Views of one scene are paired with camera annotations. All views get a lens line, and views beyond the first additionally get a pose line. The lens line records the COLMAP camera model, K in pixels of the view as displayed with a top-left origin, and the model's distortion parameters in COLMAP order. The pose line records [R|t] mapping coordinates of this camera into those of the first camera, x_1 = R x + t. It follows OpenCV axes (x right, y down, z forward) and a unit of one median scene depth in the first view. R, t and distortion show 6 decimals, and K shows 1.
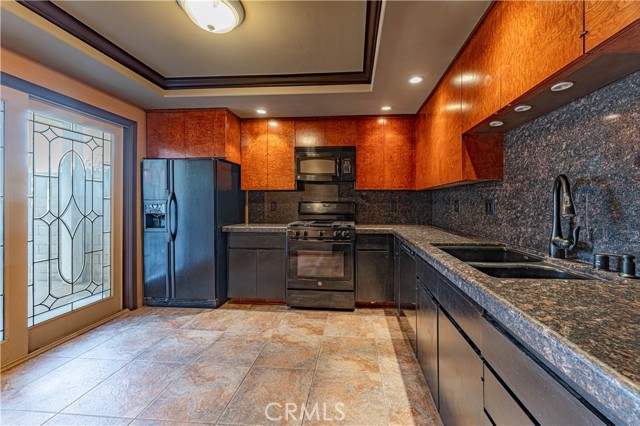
lens RADIAL K [[245.7, 0, 335.1], [0, 245.7, 204.9], [0, 0, 1]] dist [-0.000599, -0.000105]
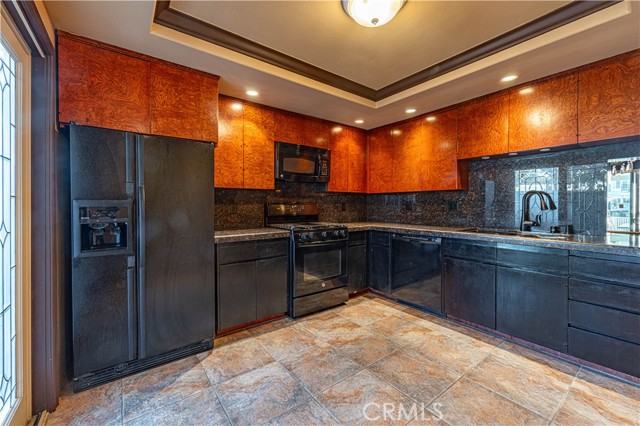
lens RADIAL K [[261.8, 0, 314.8], [0, 261.8, 207.3], [0, 0, 1]] dist [0.000904, 0.000136]
pose [[0.753433, -0.010661, 0.657438, -0.801117], [0.005973, 0.999938, 0.009371, -0.005222], [-0.657498, -0.003134, 0.753450, 0.224519]]
